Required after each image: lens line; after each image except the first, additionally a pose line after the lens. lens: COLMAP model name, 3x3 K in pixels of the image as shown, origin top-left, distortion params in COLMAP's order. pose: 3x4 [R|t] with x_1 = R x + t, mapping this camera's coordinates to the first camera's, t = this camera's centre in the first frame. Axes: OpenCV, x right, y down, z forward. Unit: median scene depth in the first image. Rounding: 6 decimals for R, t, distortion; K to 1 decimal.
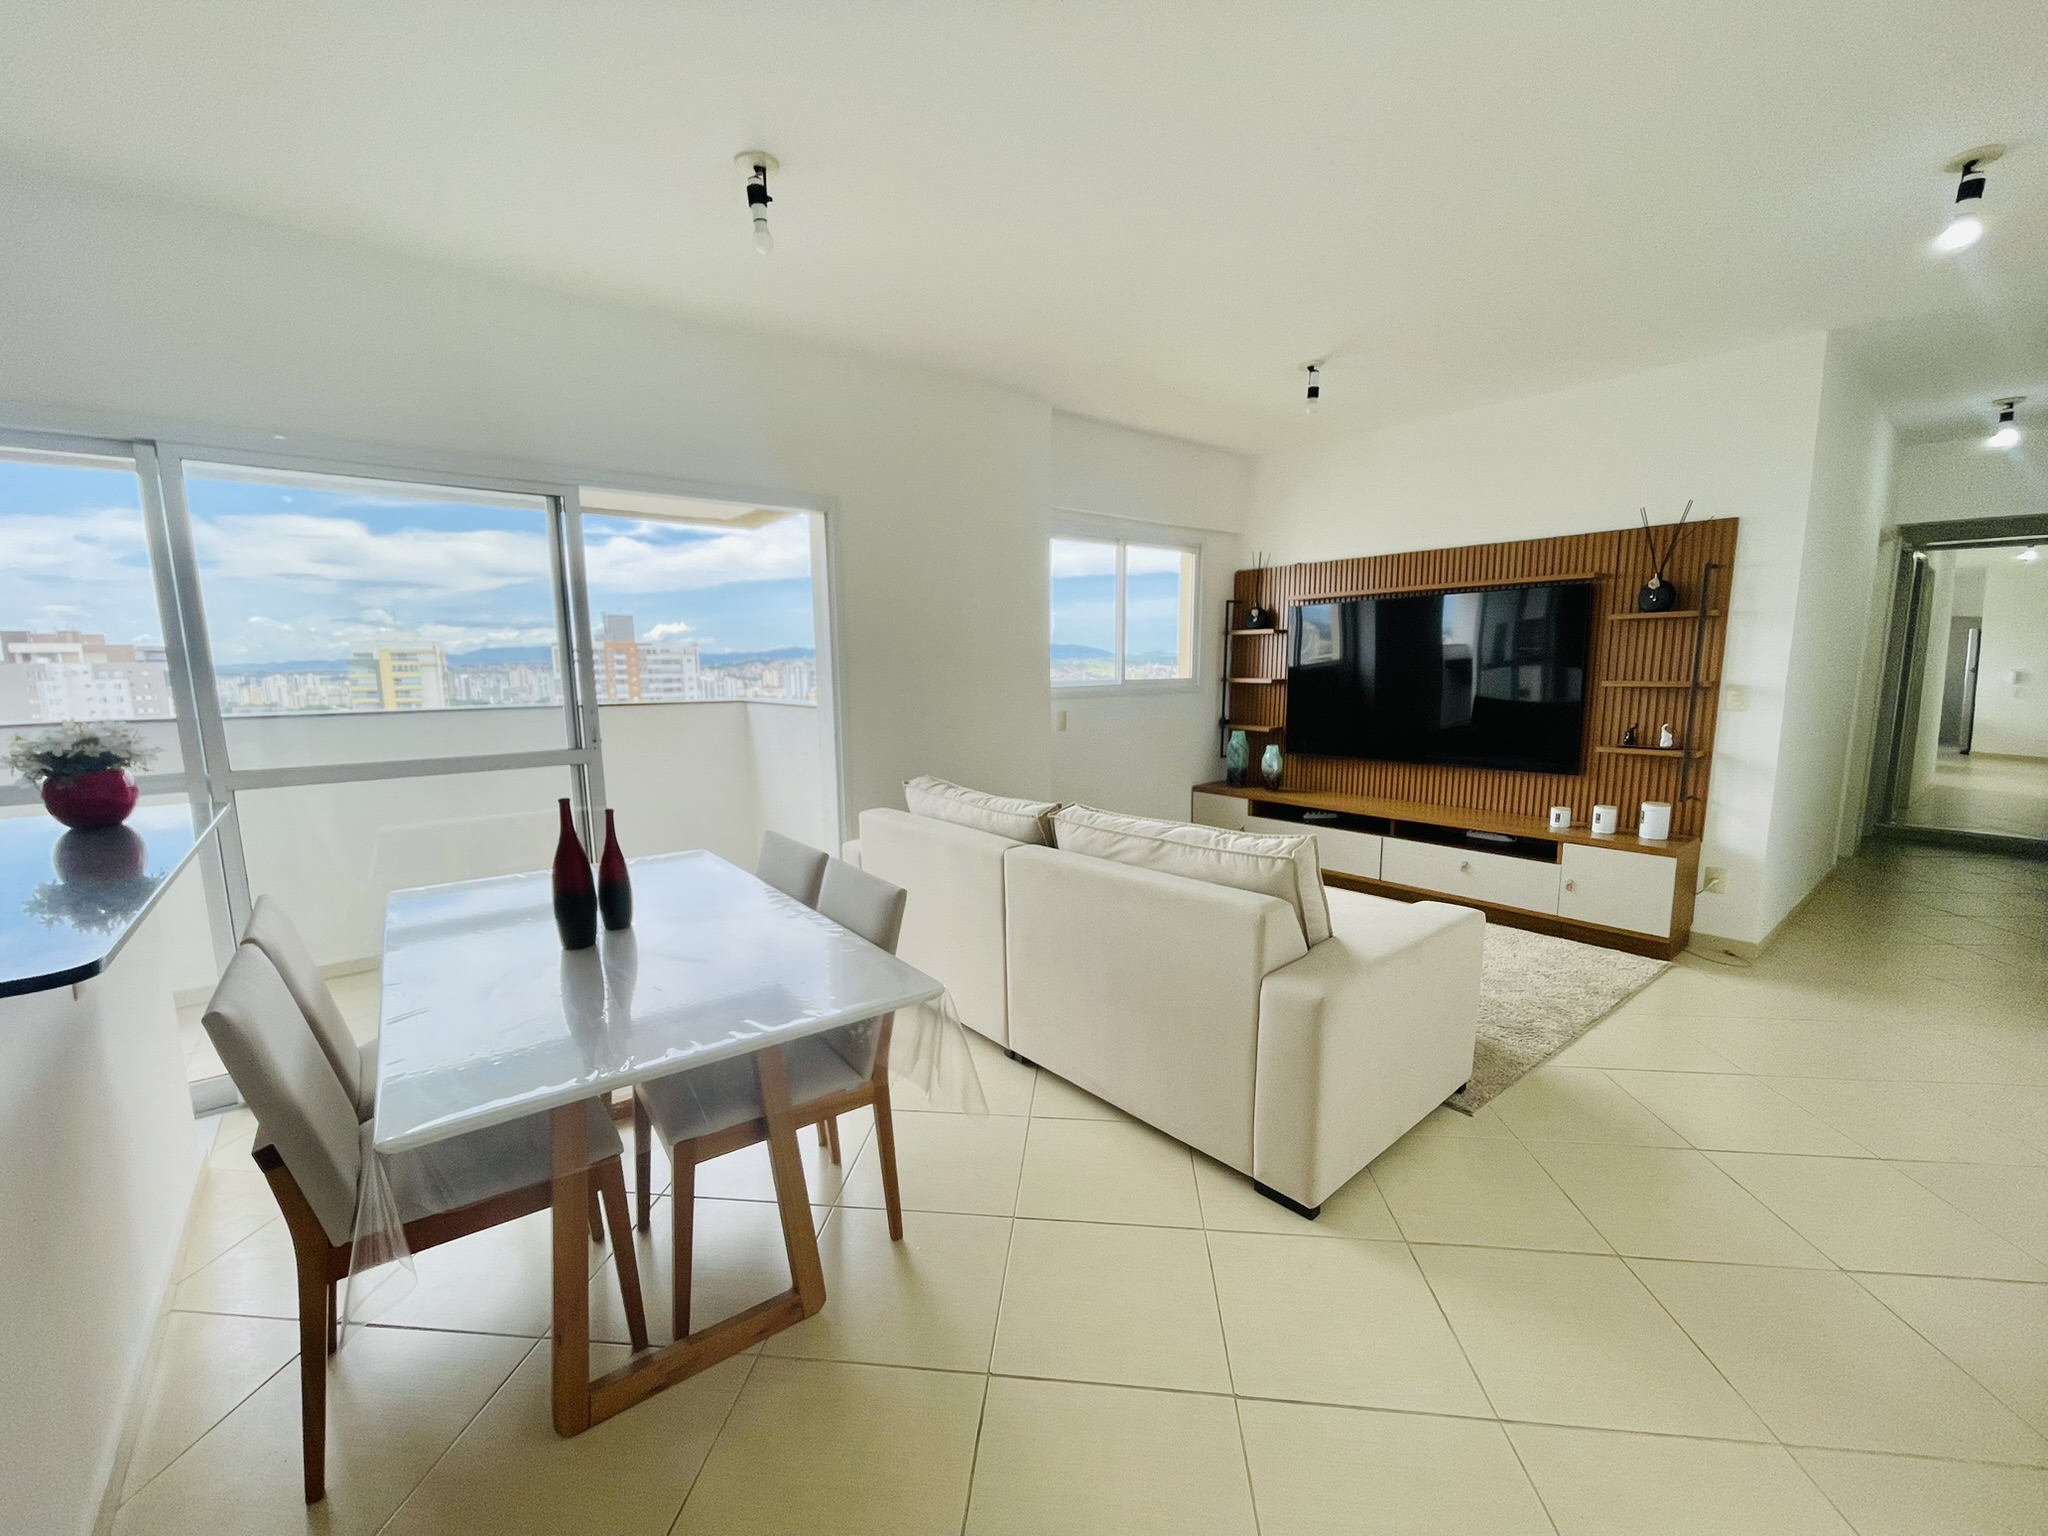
lens RADIAL K [[830.4, 0, 1009.3], [0, 830.4, 773.0], [0, 0, 1]] dist [-0.006562, 0.004921]
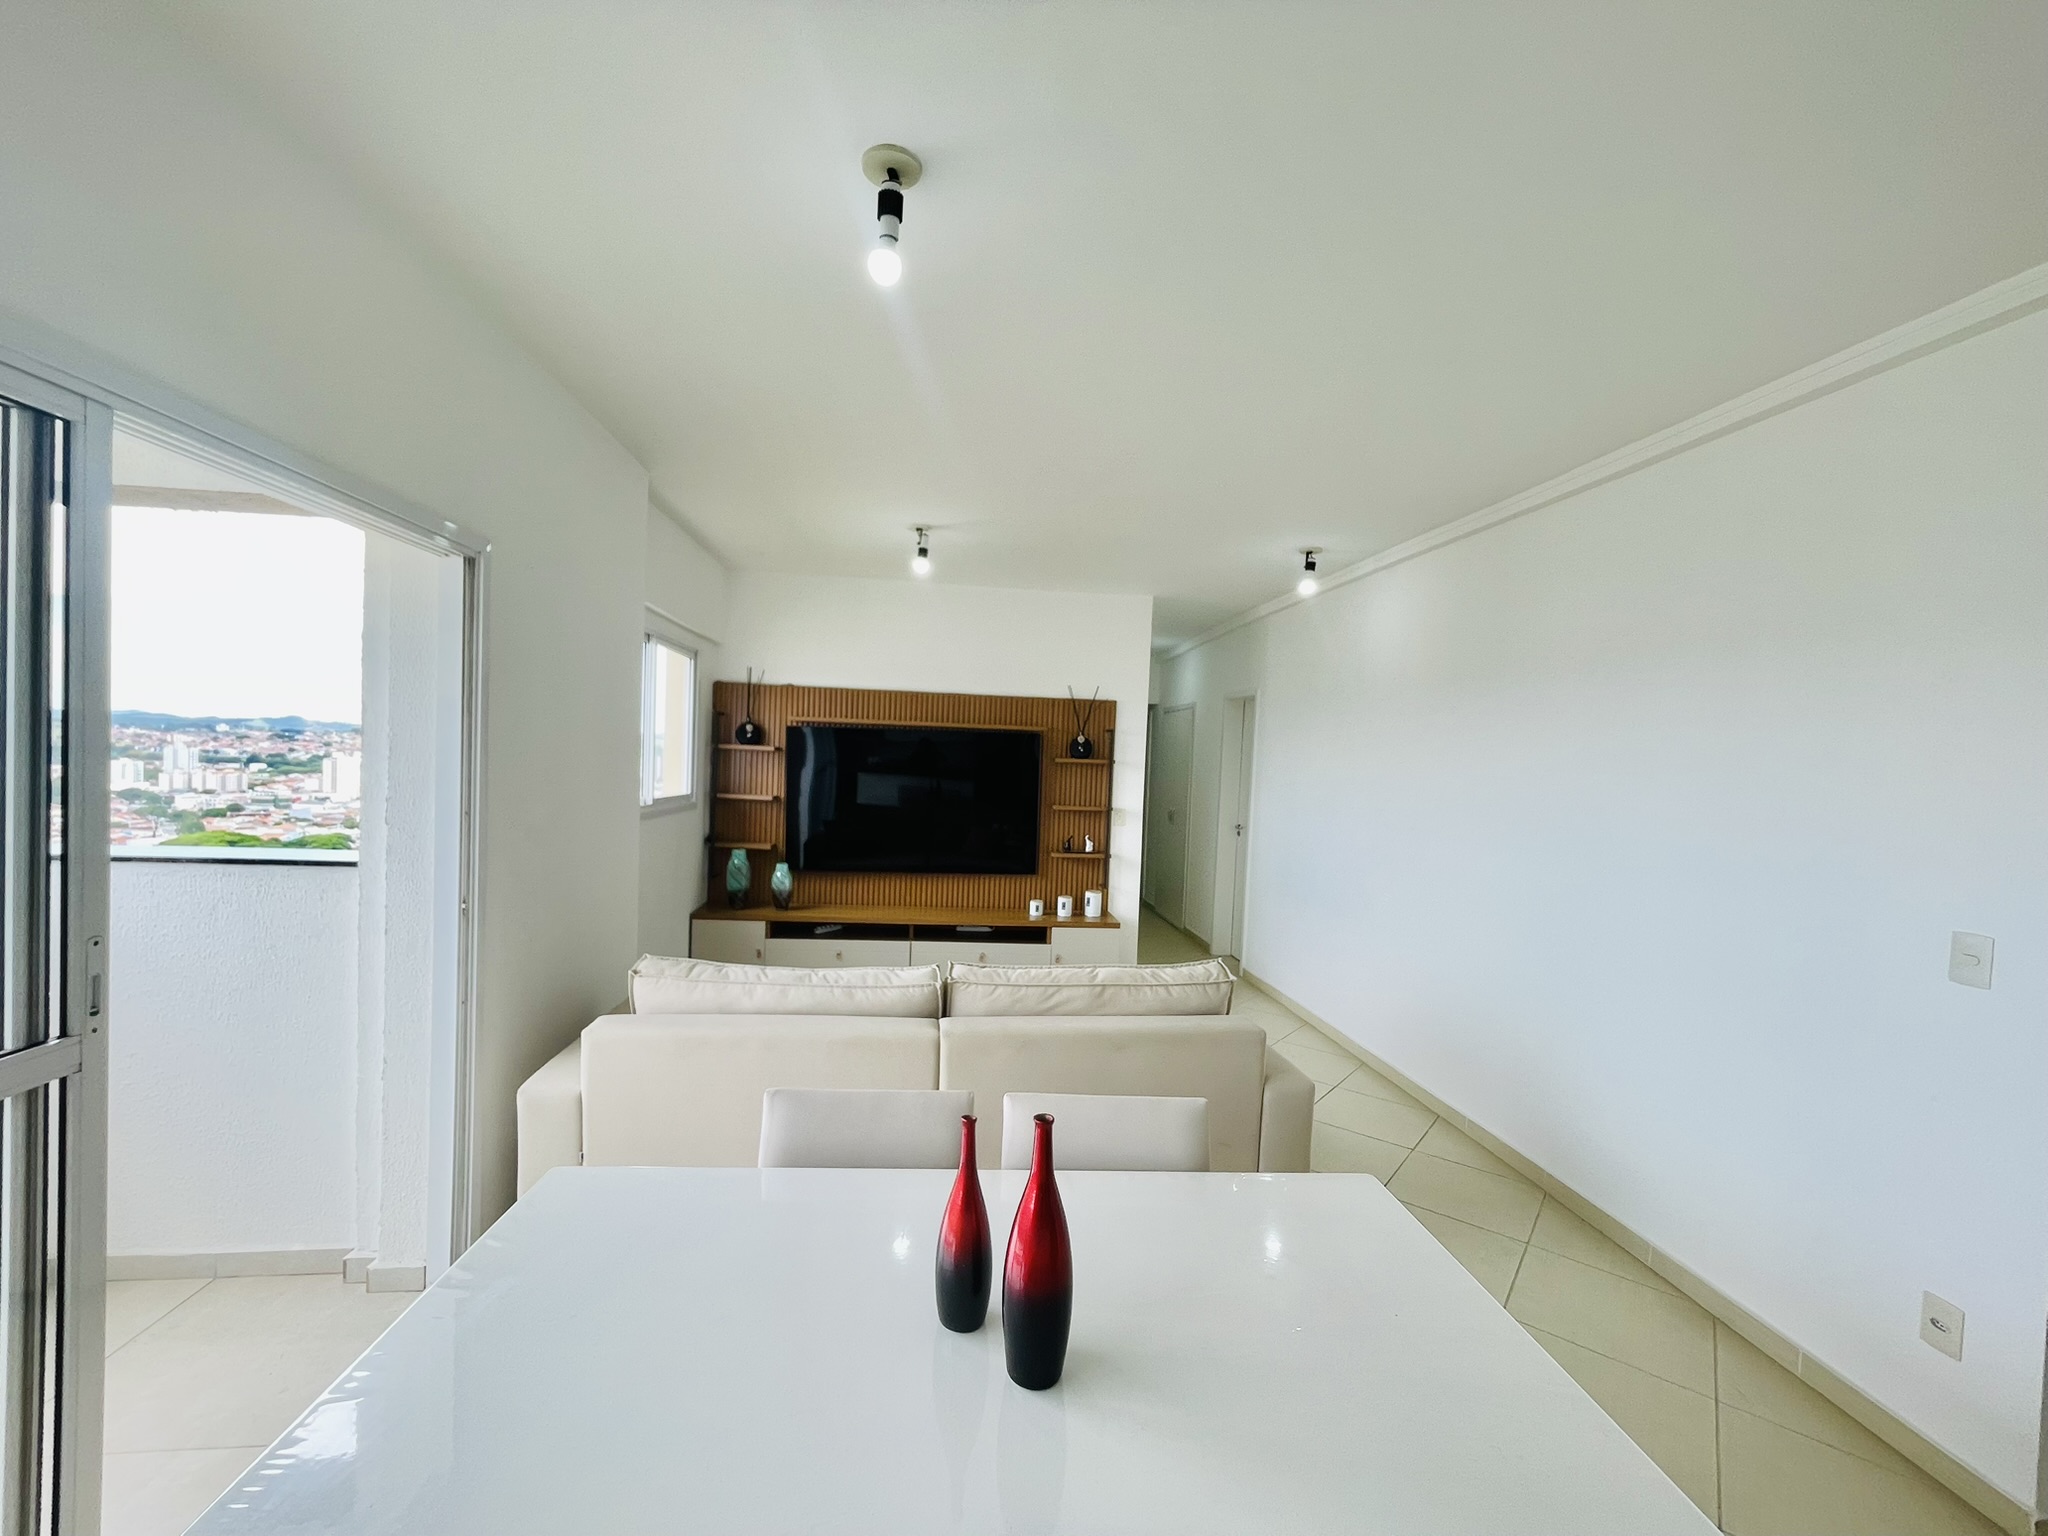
lens RADIAL K [[830.4, 0, 1020.3], [0, 830.4, 786.6], [0, 0, 1]] dist [-0.006562, 0.004921]
pose [[0.545727, 0.005734, 0.837943, -0.503819], [0.064100, 0.996761, -0.048568, -0.084185], [-0.835508, 0.080217, 0.543592, 0.316009]]
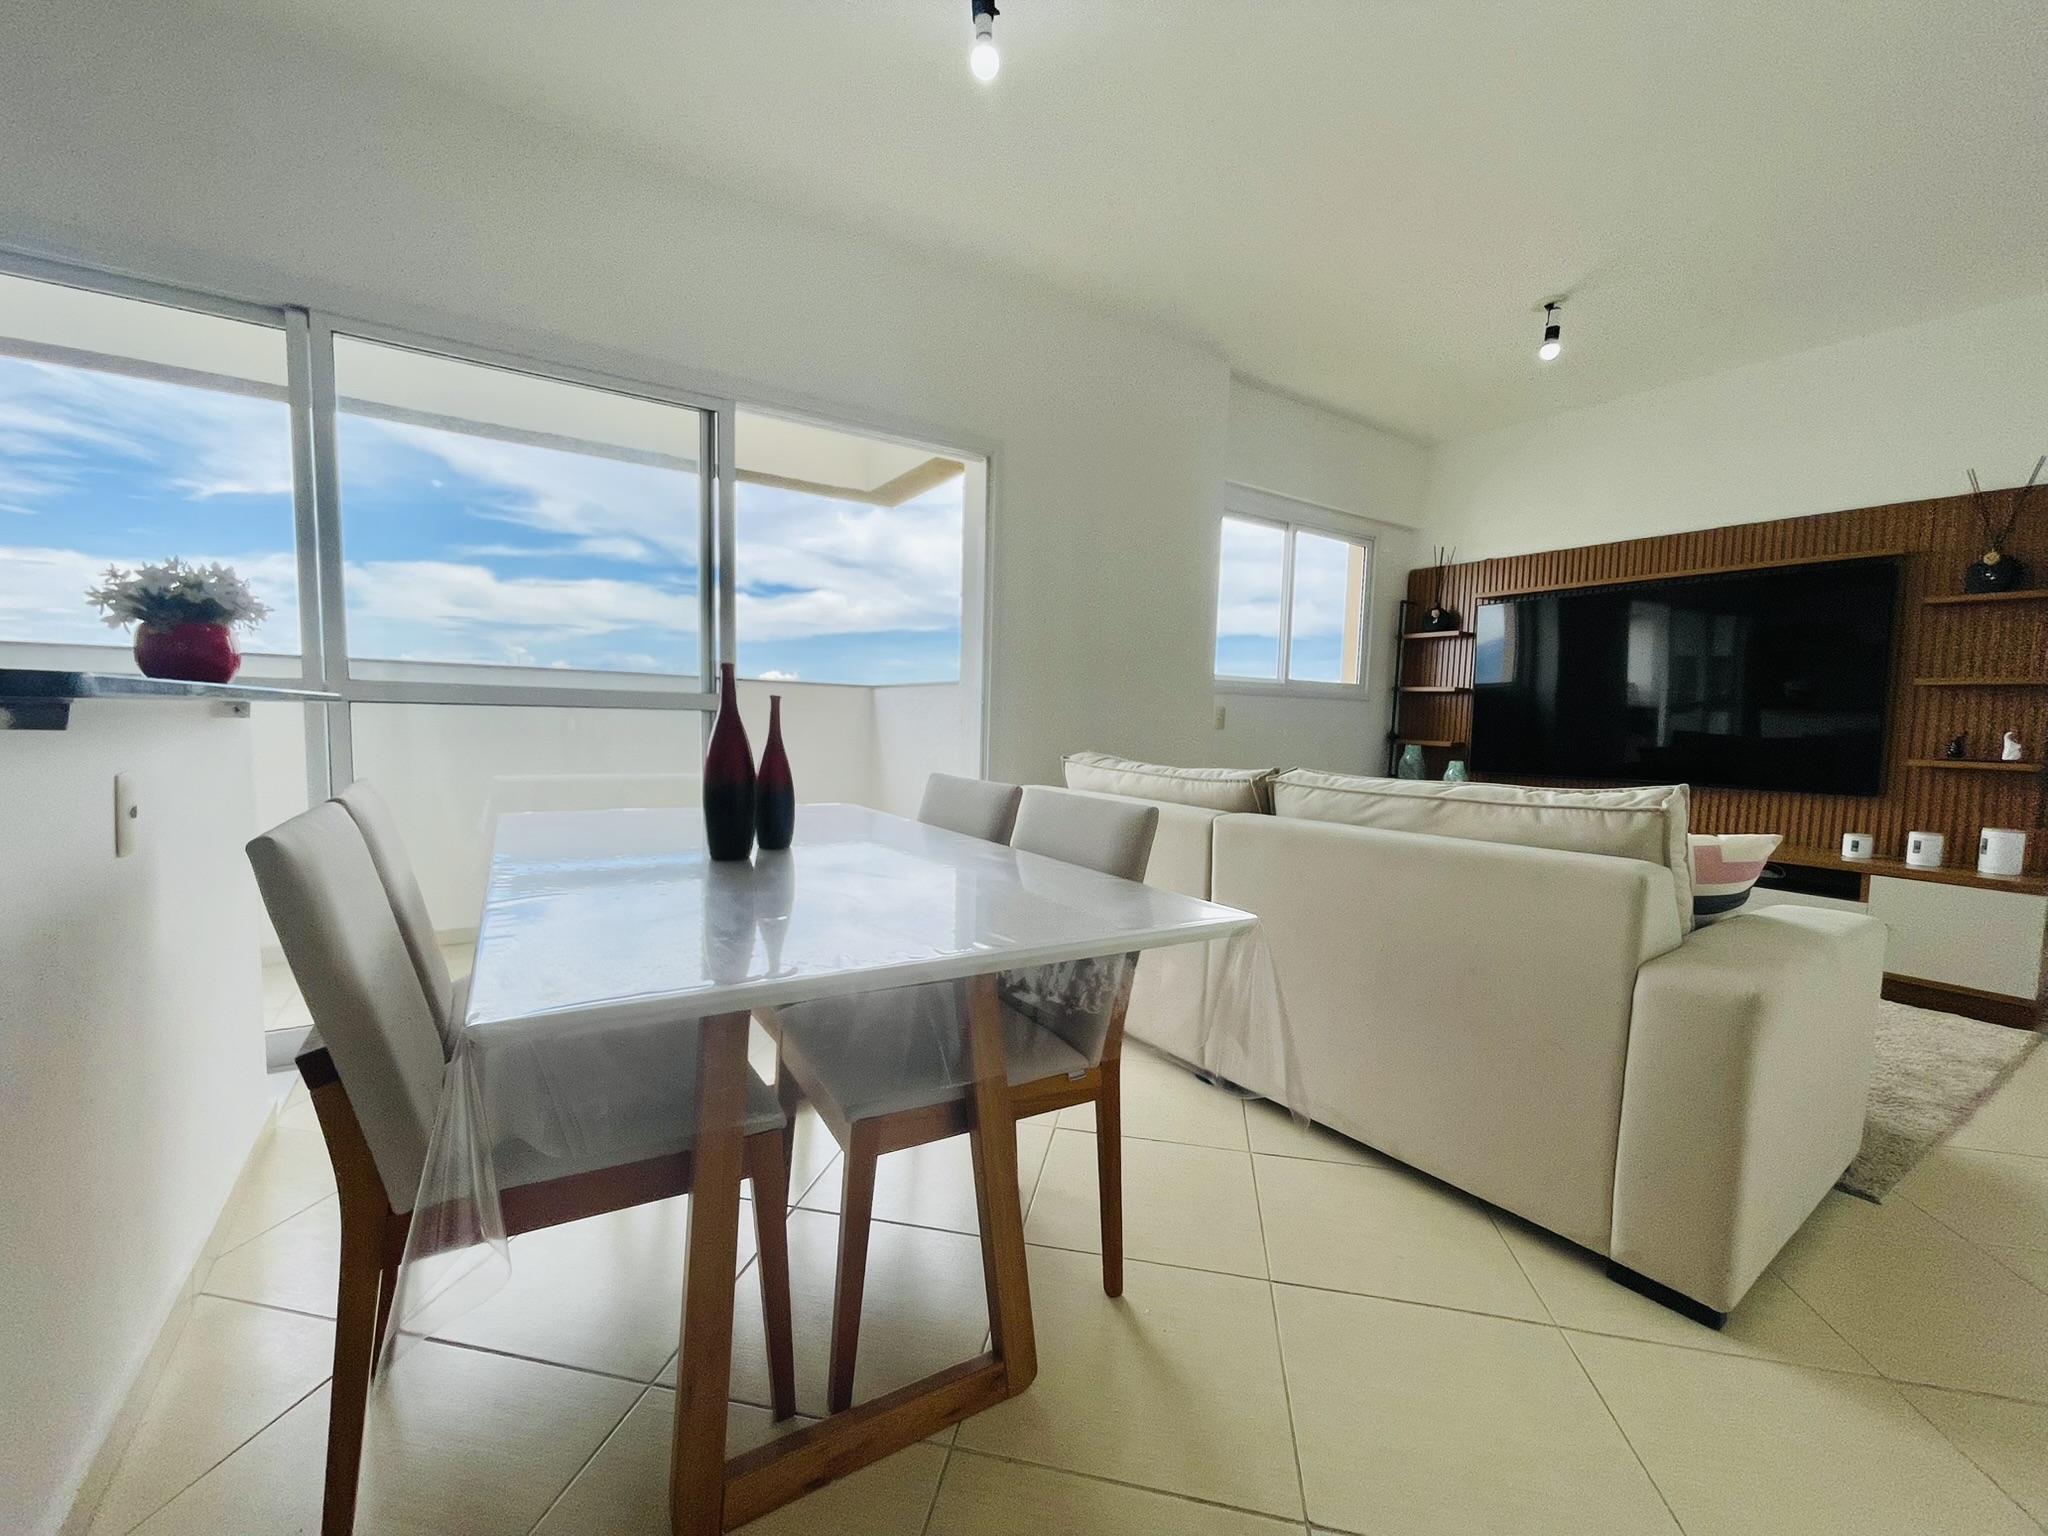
lens RADIAL K [[830.4, 0, 1014.3], [0, 830.4, 768.7], [0, 0, 1]] dist [-0.006562, 0.004921]
pose [[0.994753, 0.041723, -0.093408, -0.092876], [-0.048281, 0.996442, -0.069085, 0.081991], [0.090193, 0.073232, 0.993228, 0.123106]]
